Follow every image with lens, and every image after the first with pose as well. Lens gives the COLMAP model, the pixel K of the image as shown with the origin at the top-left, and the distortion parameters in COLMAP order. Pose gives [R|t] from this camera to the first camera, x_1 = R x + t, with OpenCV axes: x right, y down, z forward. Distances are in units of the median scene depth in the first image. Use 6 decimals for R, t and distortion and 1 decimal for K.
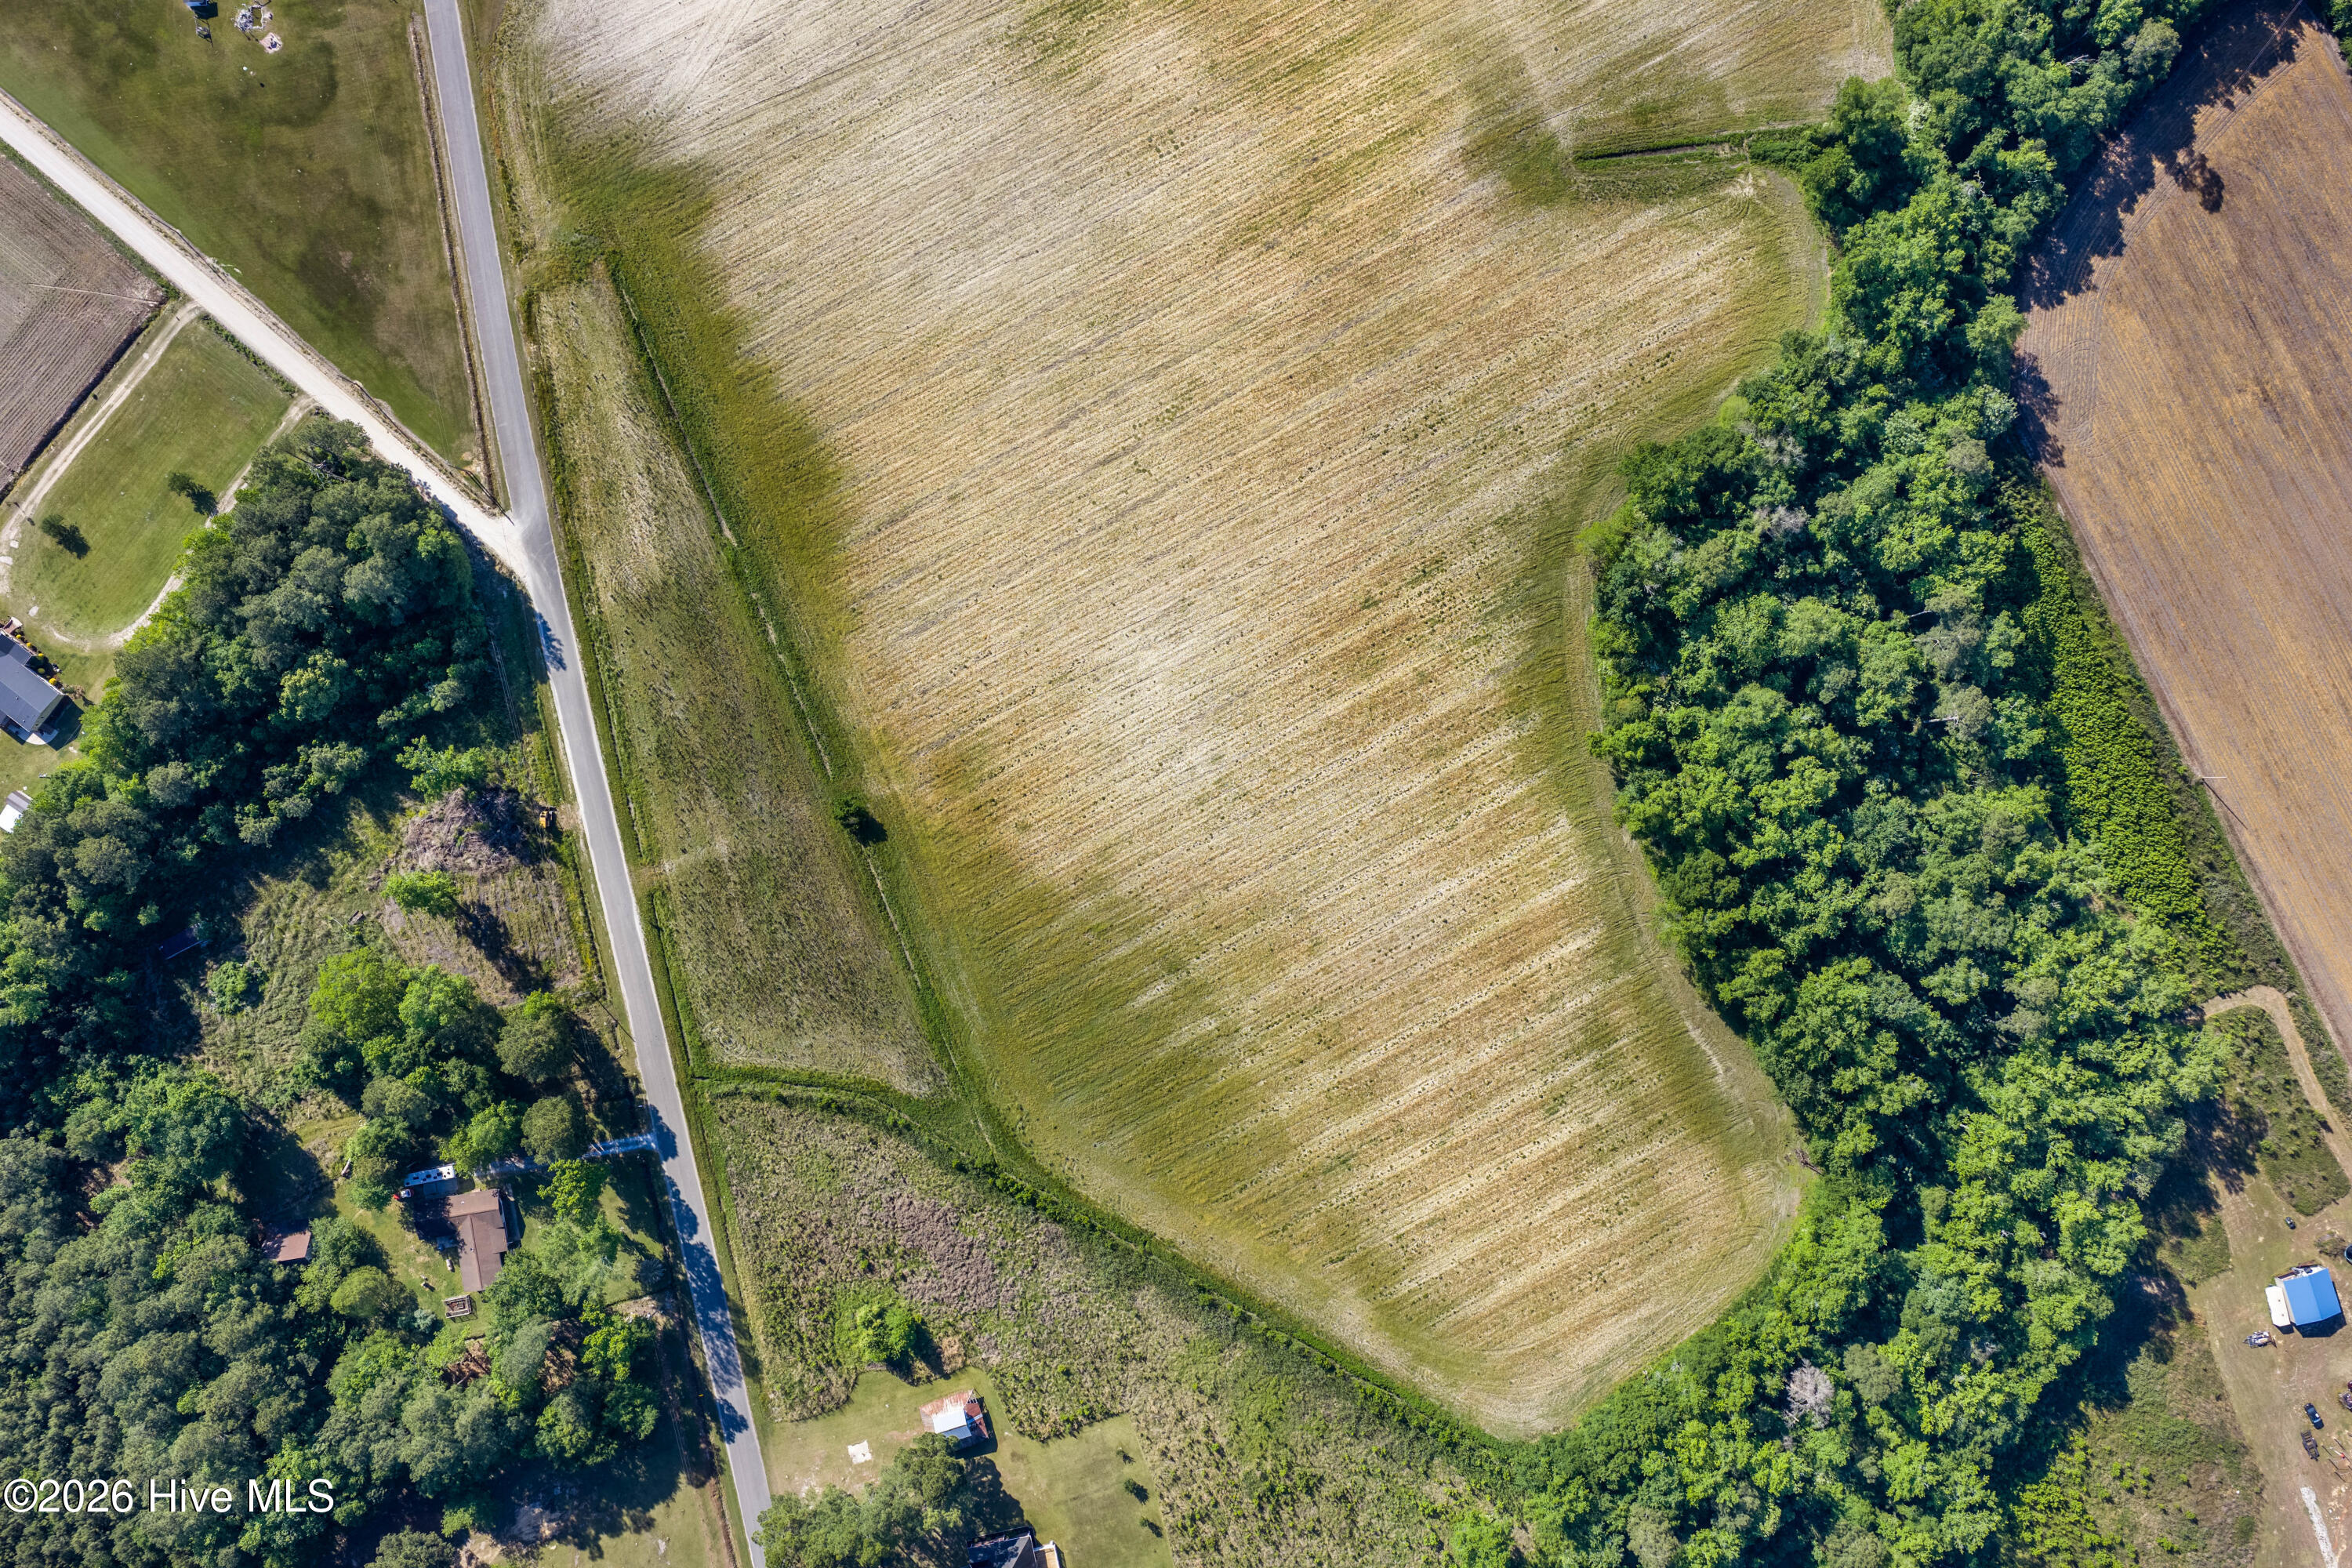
lens RADIAL K [[1951.8, 0, 1179.7], [0, 1951.8, 780.4], [0, 0, 1]] dist [0.016928, -0.040452]
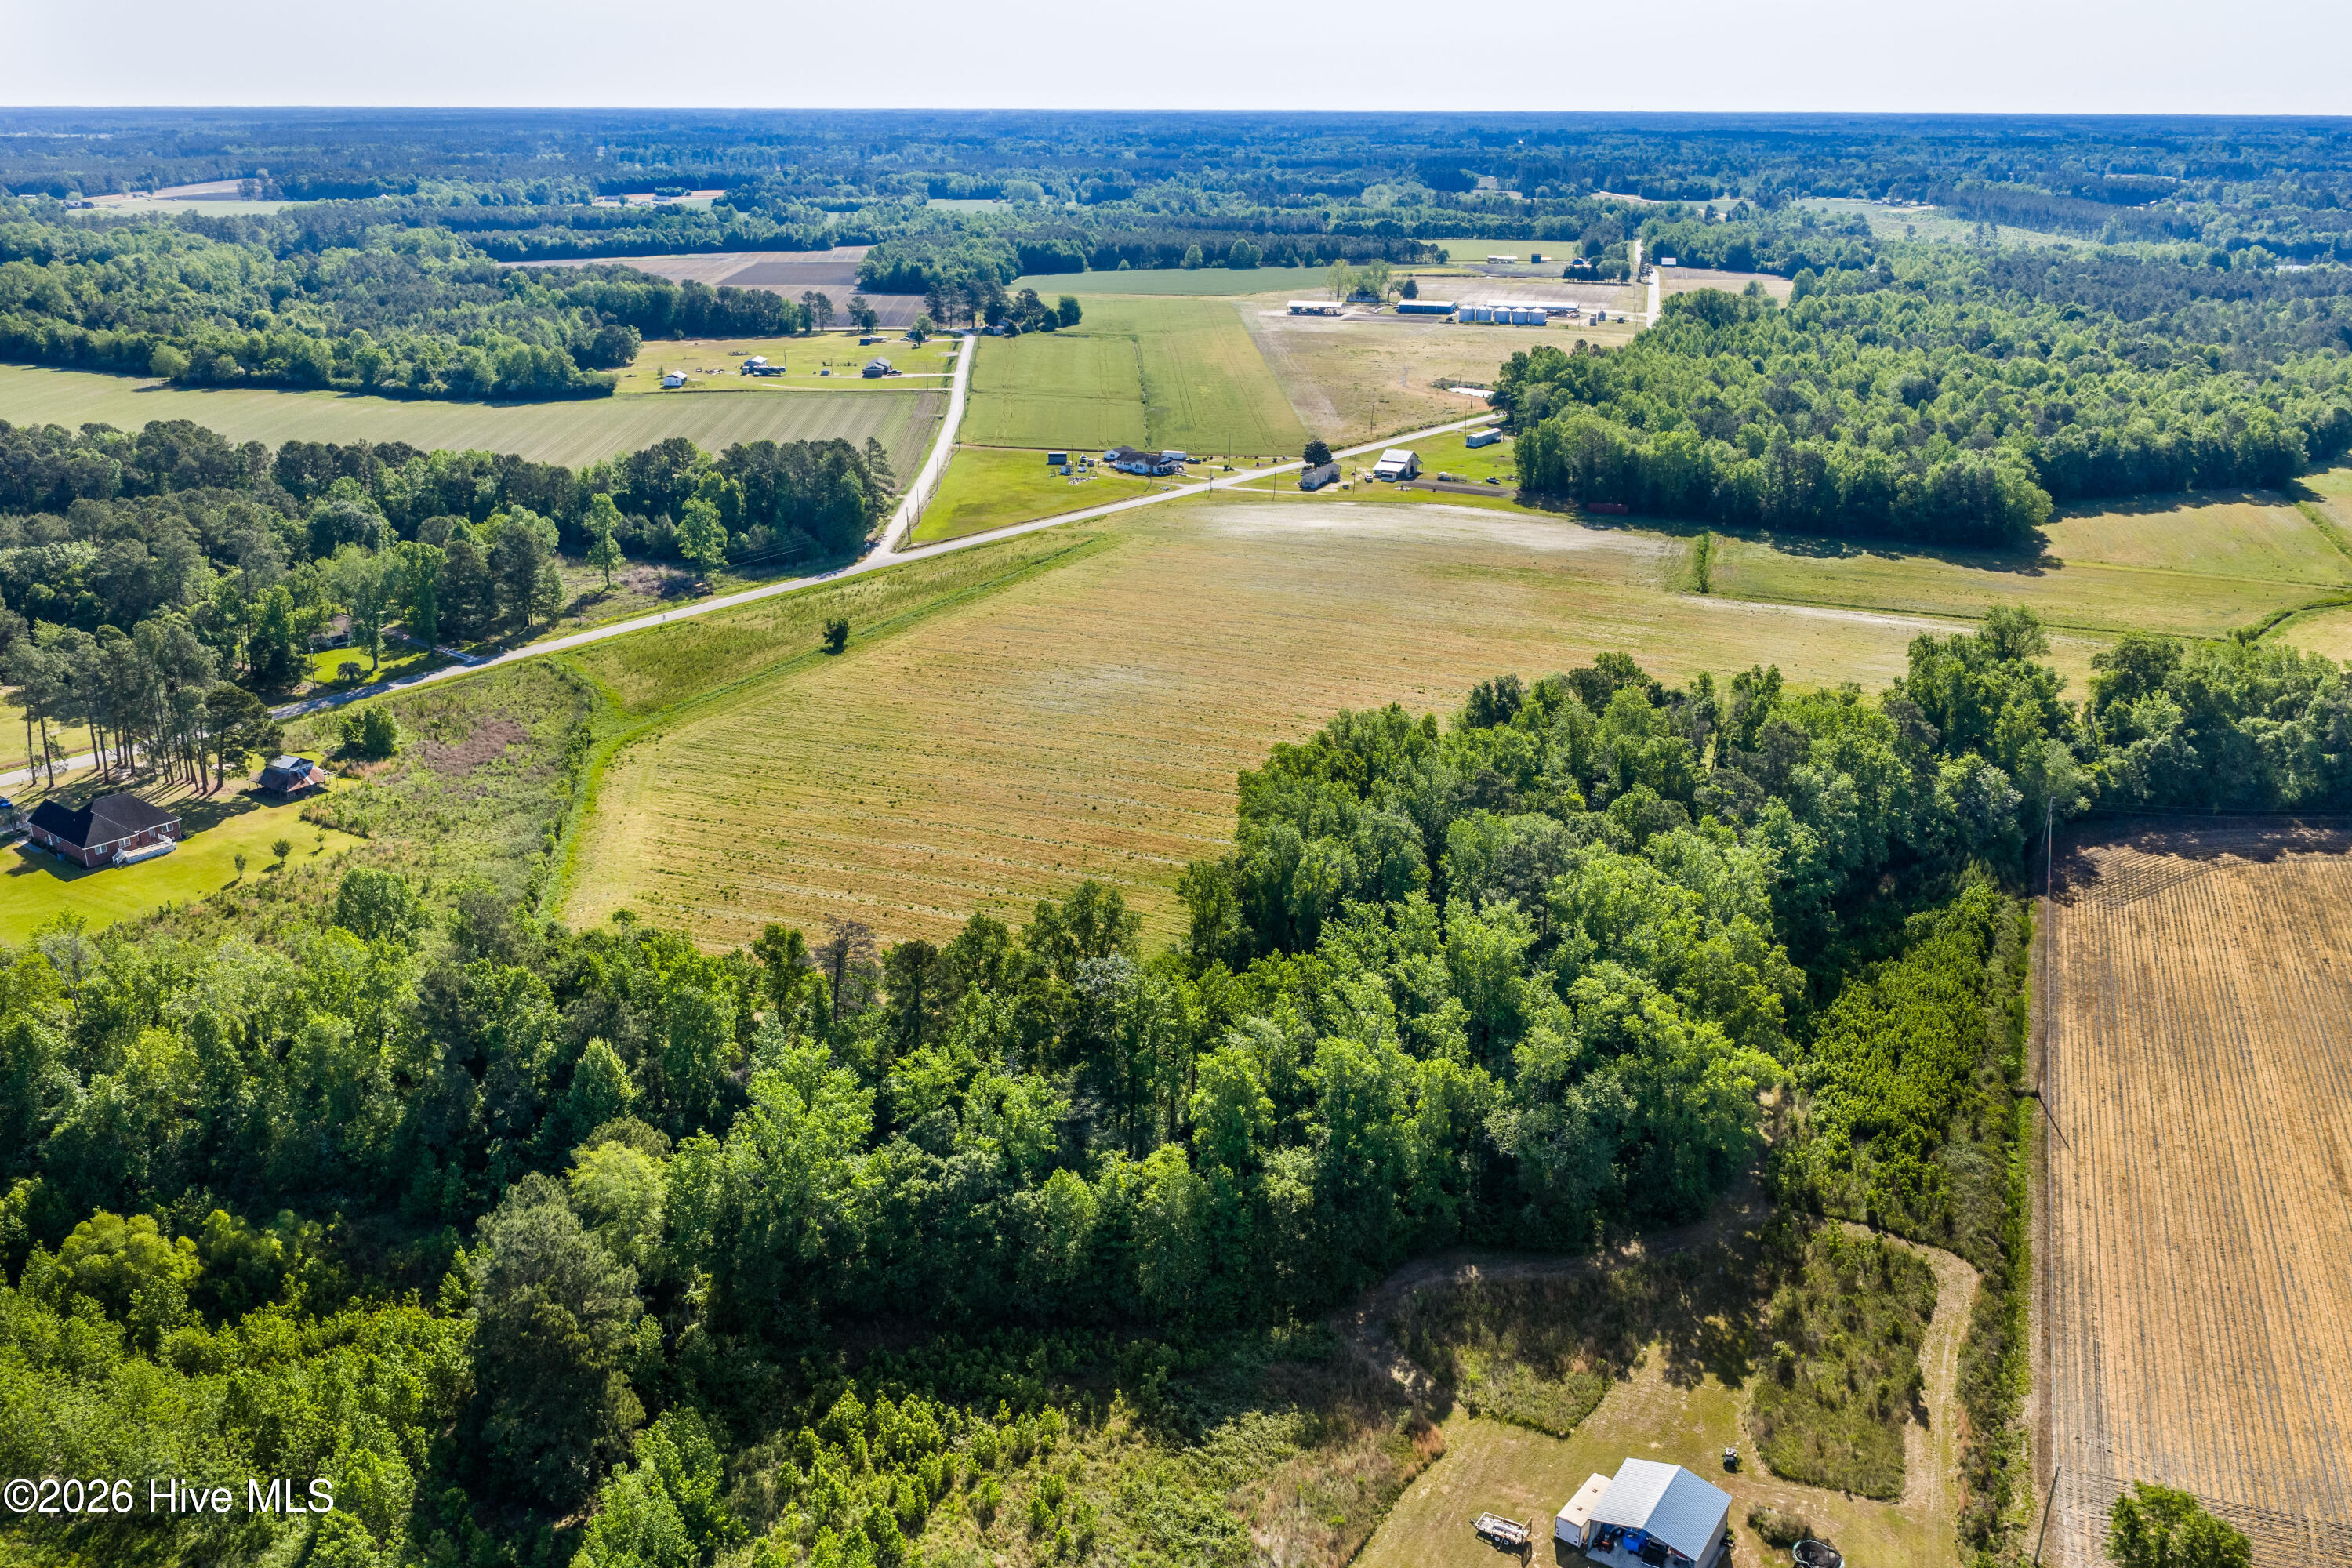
lens RADIAL K [[1951.8, 0, 1165.3], [0, 1951.8, 776.0], [0, 0, 1]] dist [0.016928, -0.040452]
pose [[0.644306, 0.256108, -0.720610, 0.763011], [-0.764738, 0.207403, -0.610050, 0.561673], [-0.006782, 0.944136, 0.329486, 0.707007]]
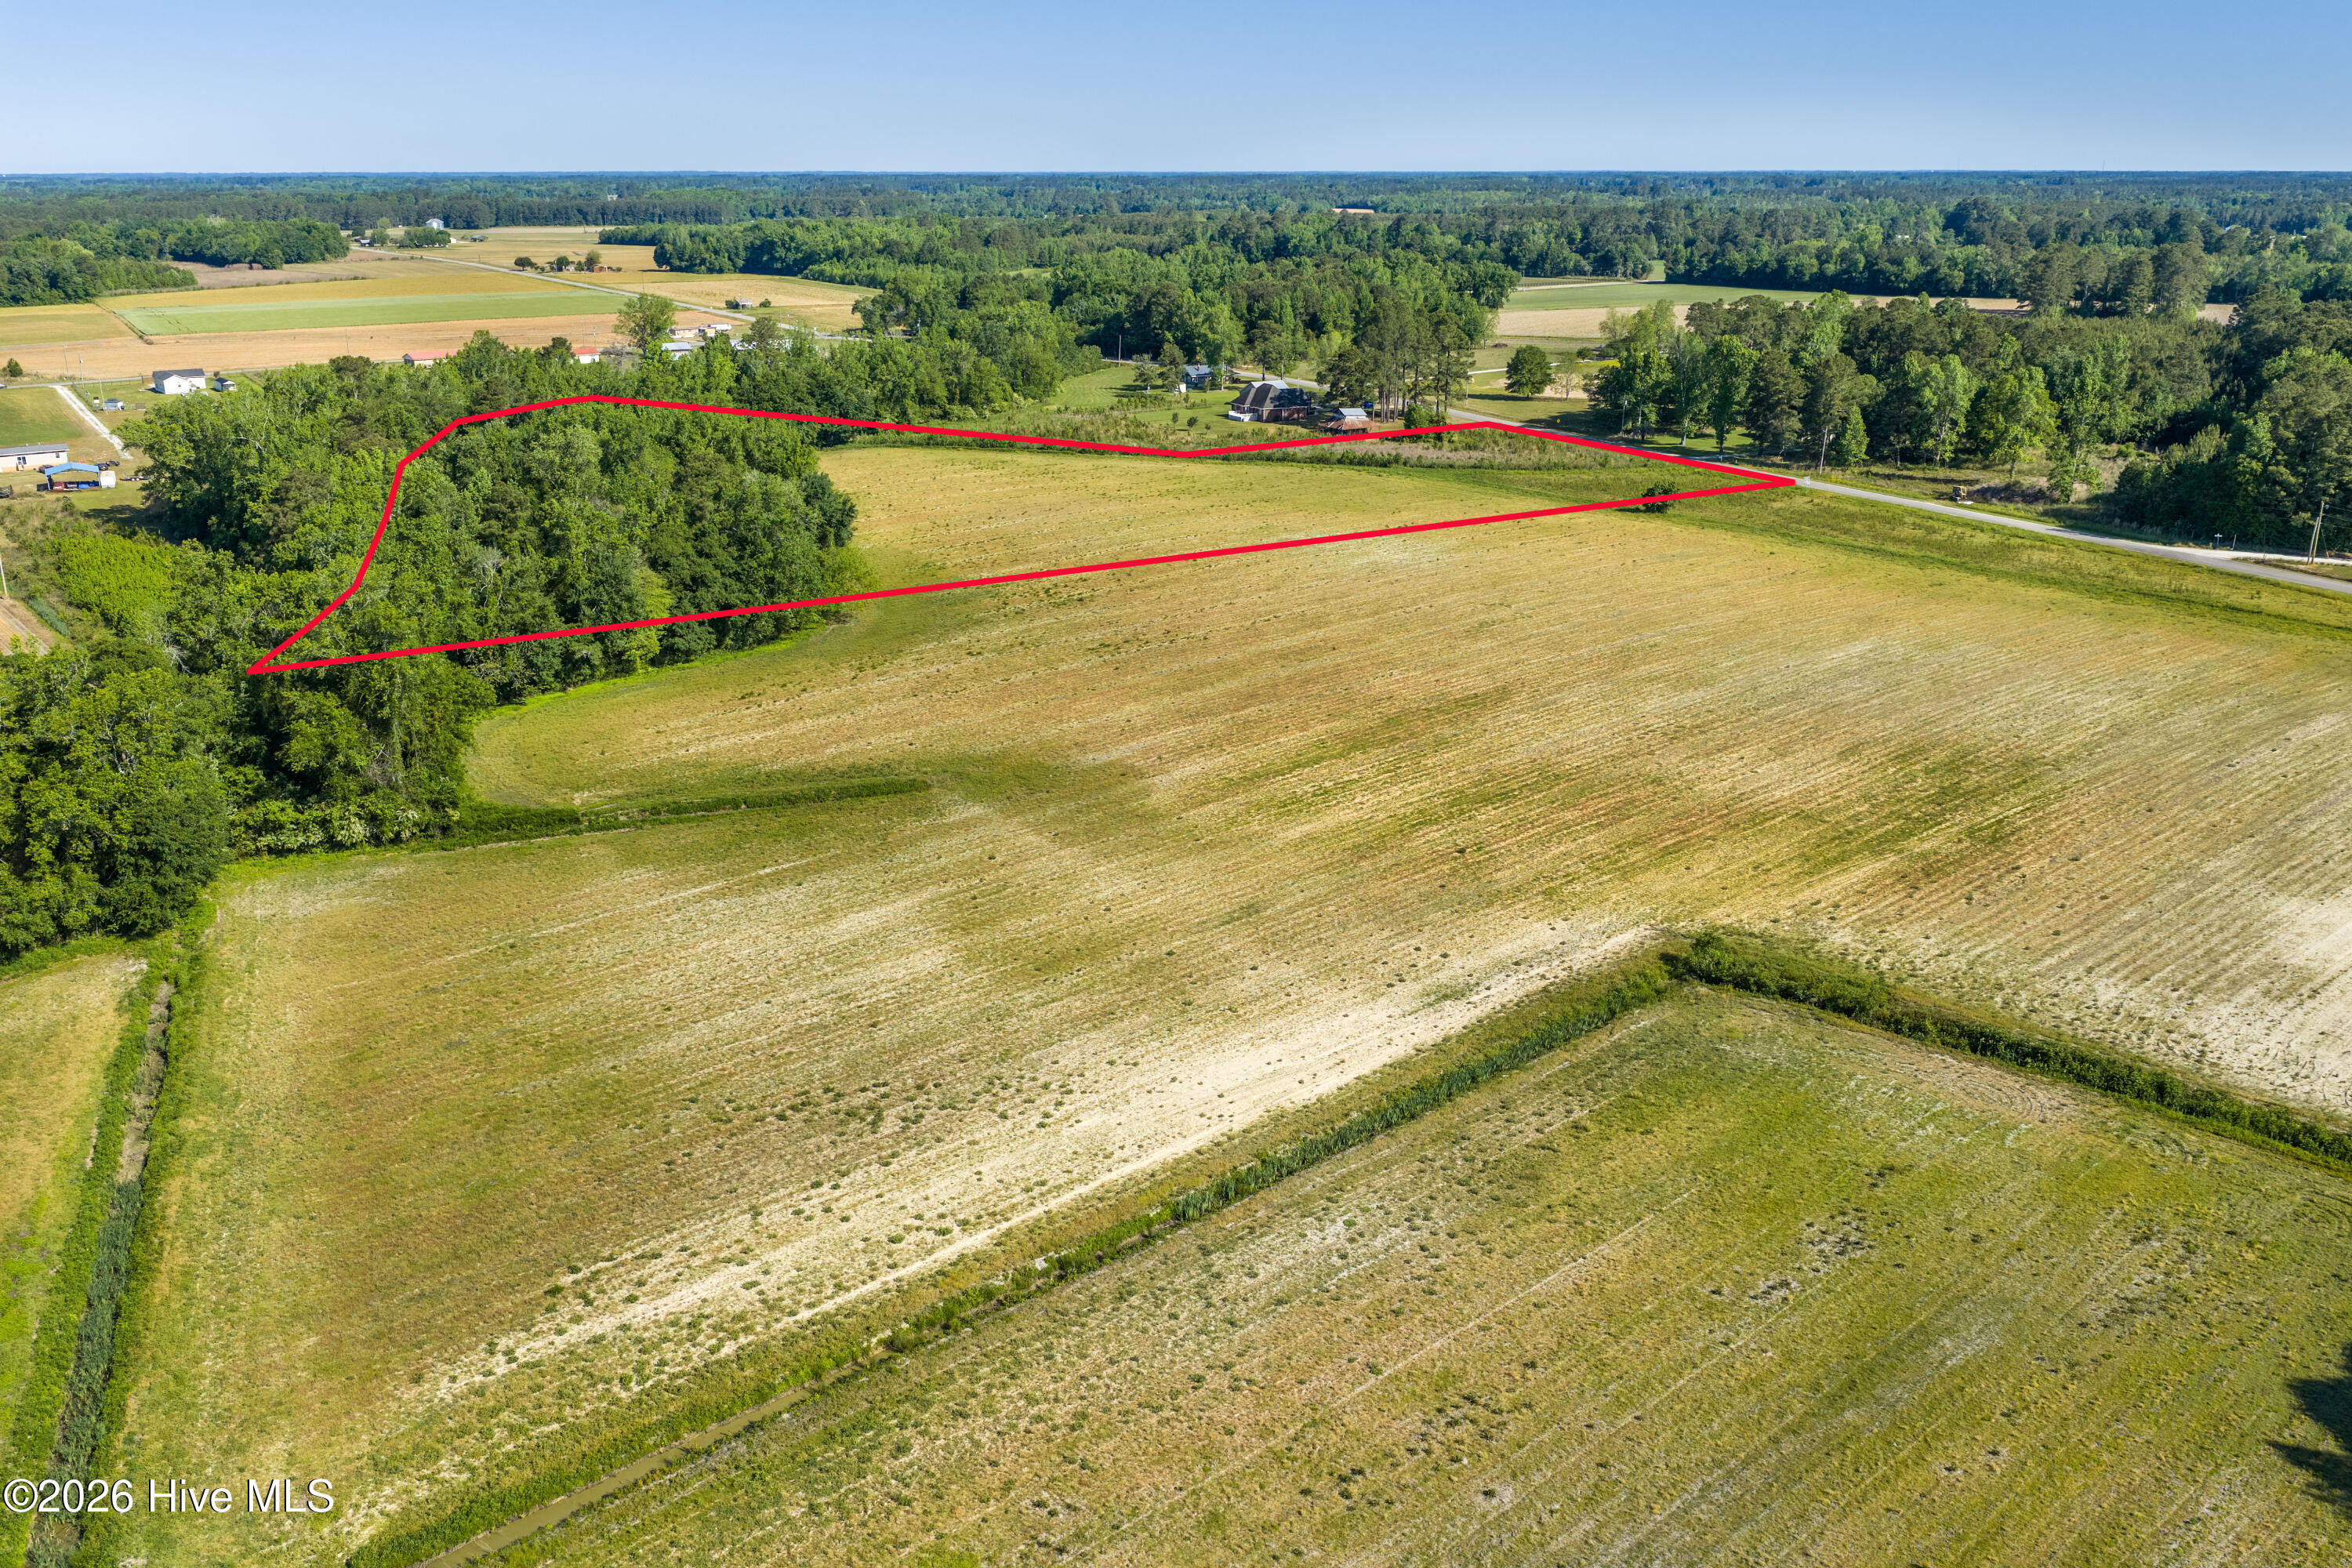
lens RADIAL K [[1951.8, 0, 1173.4], [0, 1951.8, 781.9], [0, 0, 1]] dist [0.016928, -0.040452]
pose [[-0.976774, 0.070591, -0.202312, 0.243702], [-0.214182, -0.294038, 0.931487, -0.813960], [0.006267, 0.953183, 0.302328, 0.844724]]
